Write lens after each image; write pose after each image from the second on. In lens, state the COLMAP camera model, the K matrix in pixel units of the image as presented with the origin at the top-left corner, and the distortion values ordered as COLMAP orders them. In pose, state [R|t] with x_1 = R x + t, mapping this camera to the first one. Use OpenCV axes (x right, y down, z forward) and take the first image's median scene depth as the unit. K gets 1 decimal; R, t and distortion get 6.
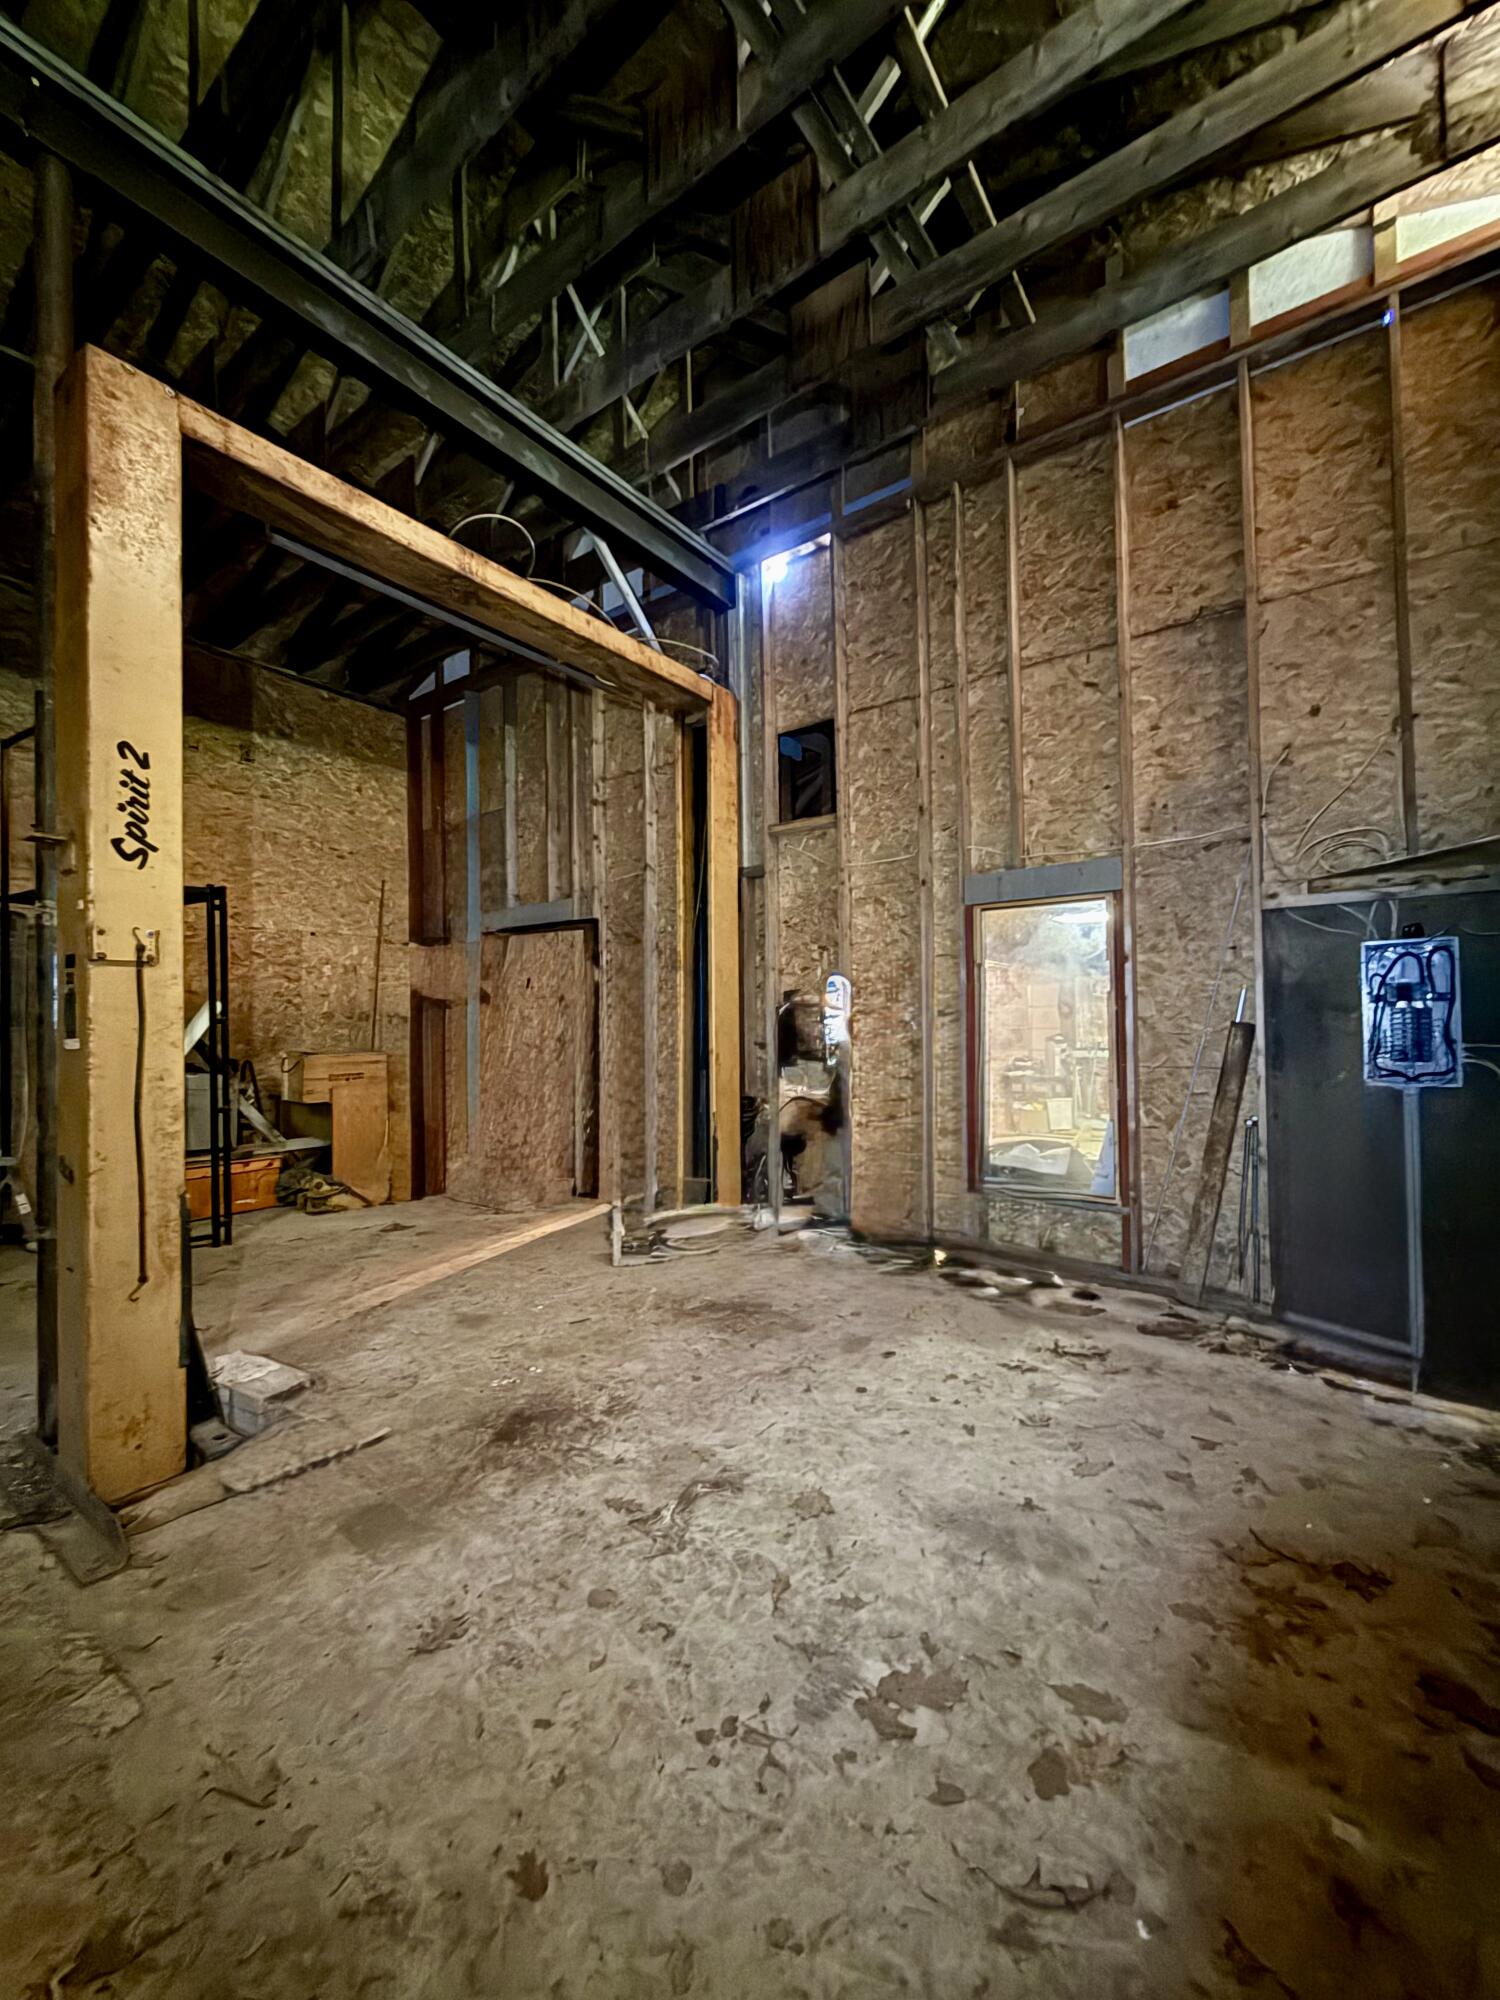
lens RADIAL K [[801.8, 0, 744.6], [0, 801.8, 1013.6], [0, 0, 1]] dist [0.000977, 0.000115]
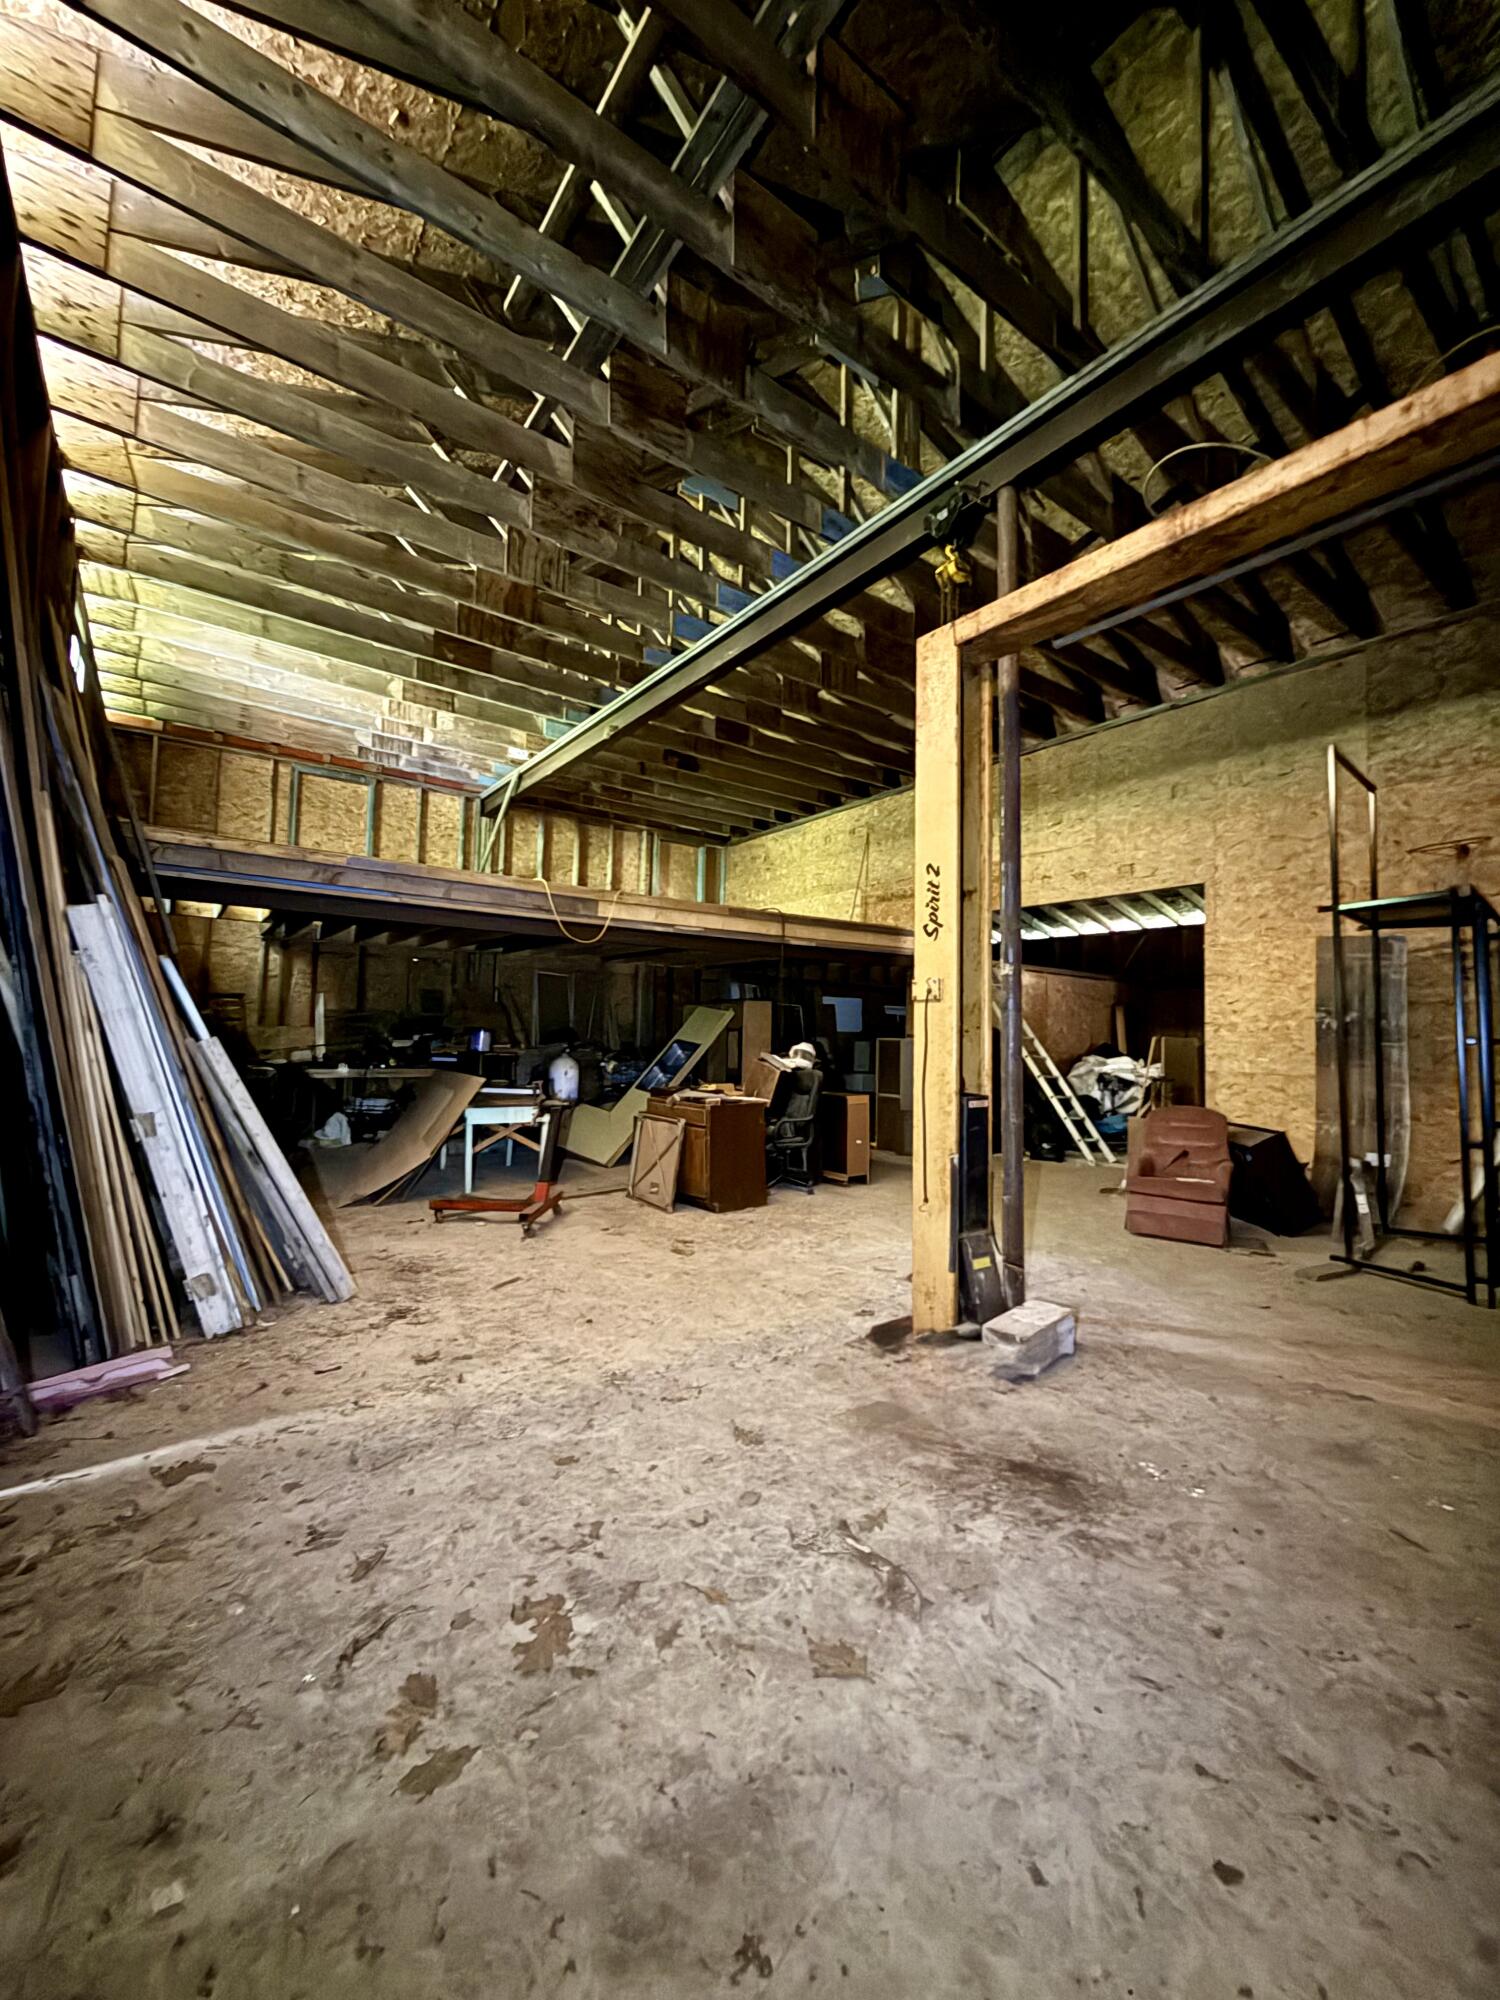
lens RADIAL K [[801.8, 0, 754.1], [0, 801.8, 993.0], [0, 0, 1]] dist [0.000977, 0.000115]
pose [[-0.287370, -0.037286, -0.957093, 0.715893], [-0.001350, 0.999257, -0.038524, -0.013069], [0.957819, -0.009779, -0.287207, 0.927556]]
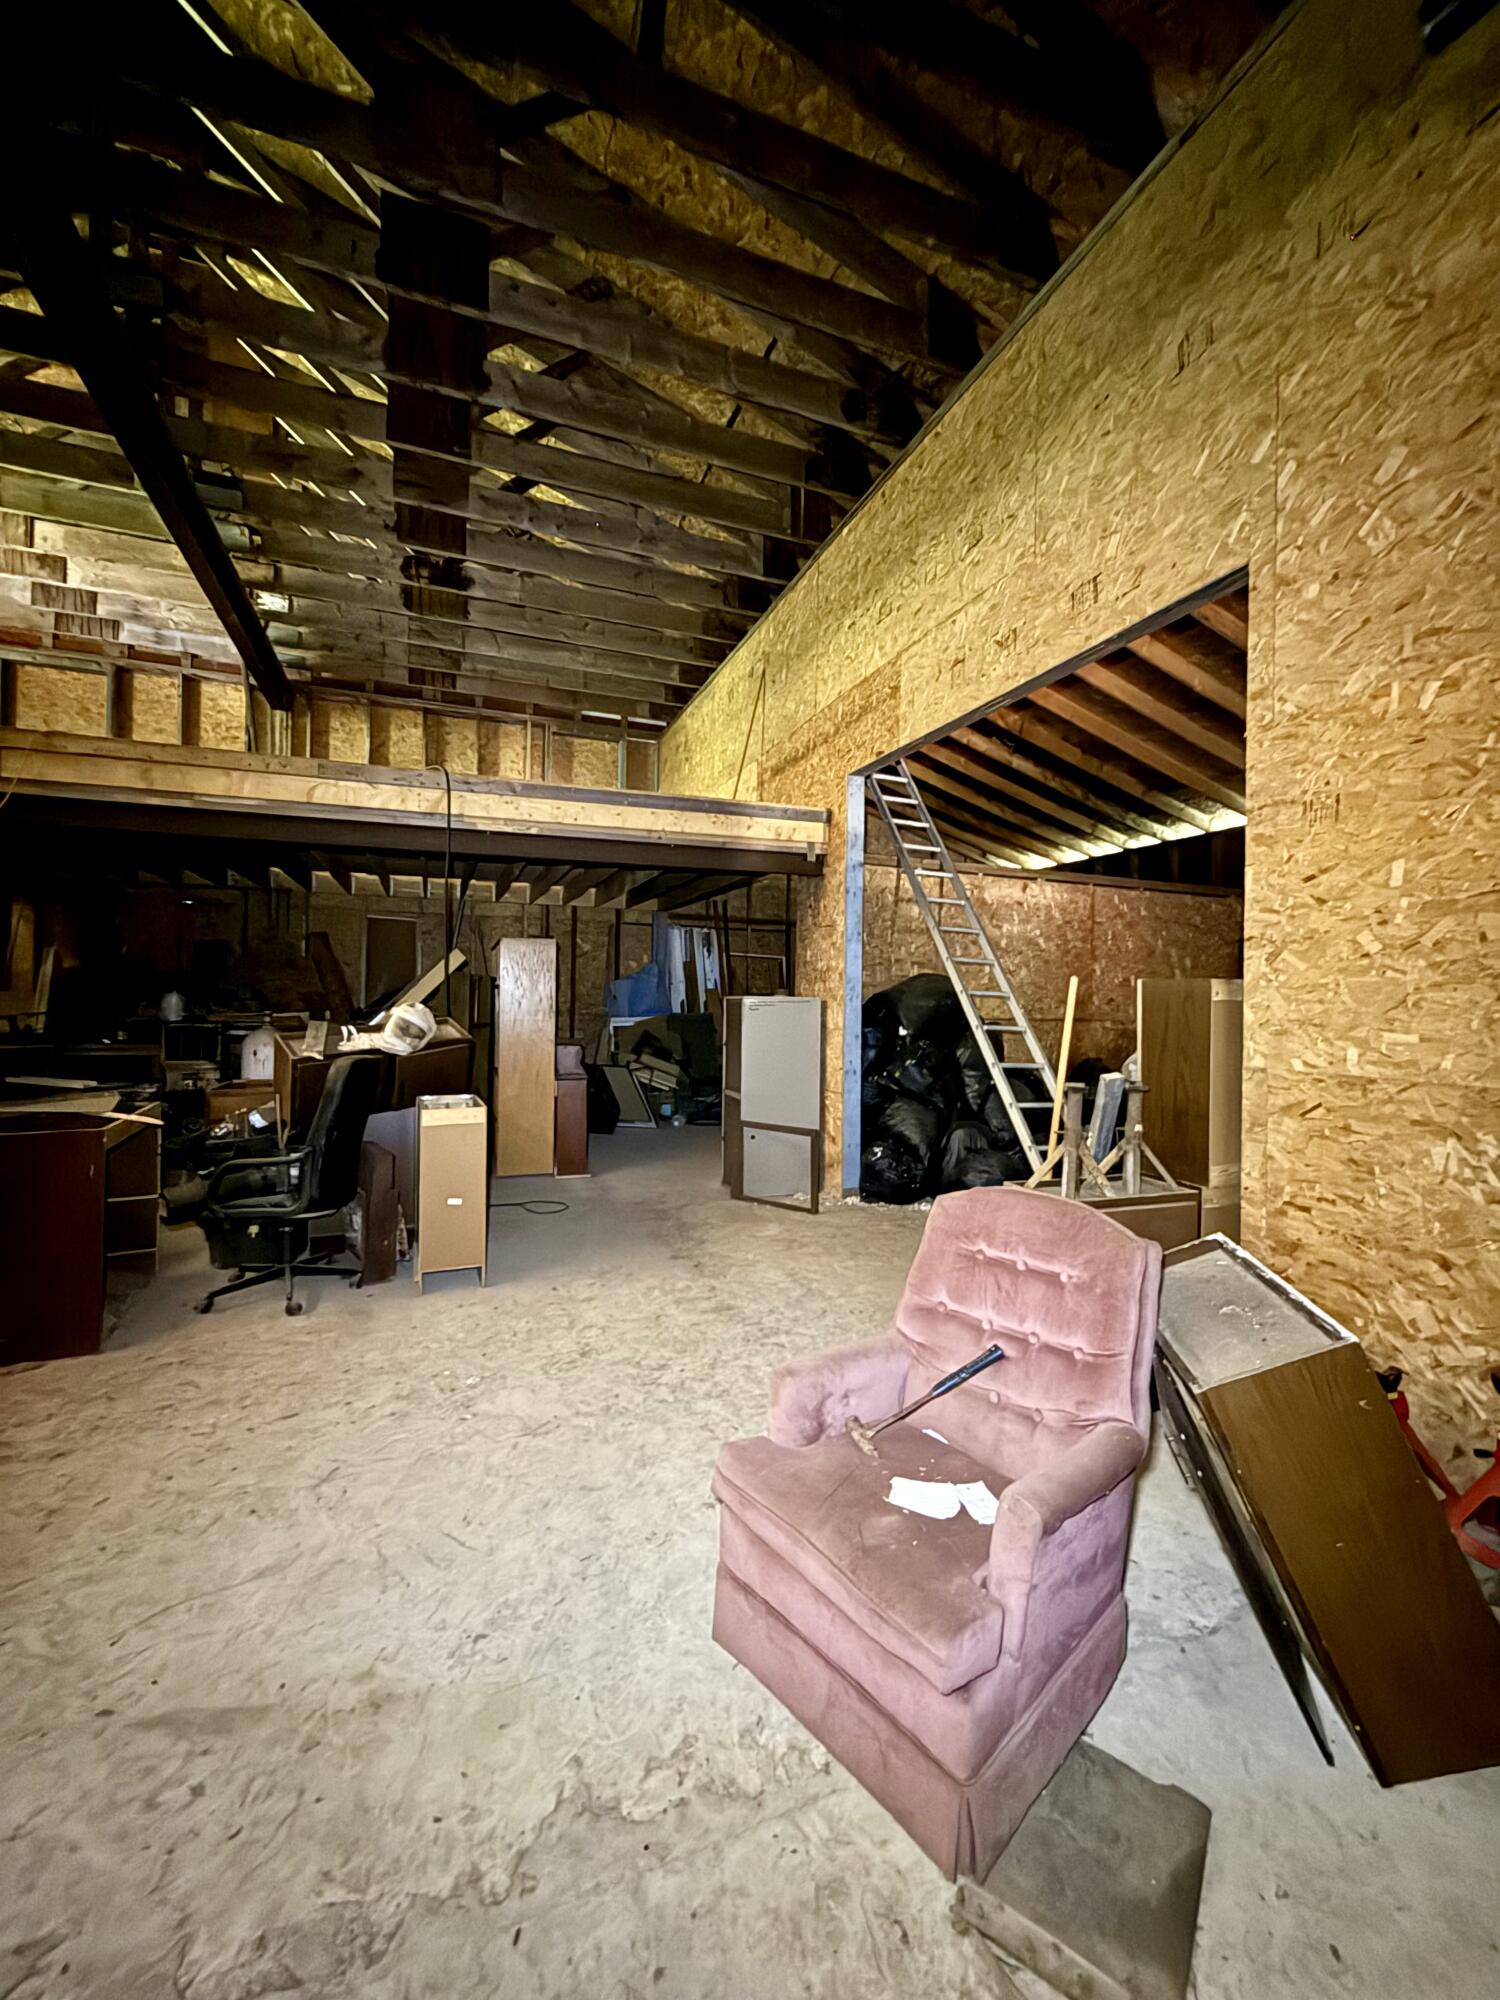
lens RADIAL K [[801.8, 0, 753.4], [0, 801.8, 998.8], [0, 0, 1]] dist [0.000977, 0.000115]
pose [[-0.523085, 0.011703, -0.852200, 0.063748], [0.011948, 0.999908, 0.006397, 0.006733], [0.852197, -0.006836, -0.523177, 1.168202]]
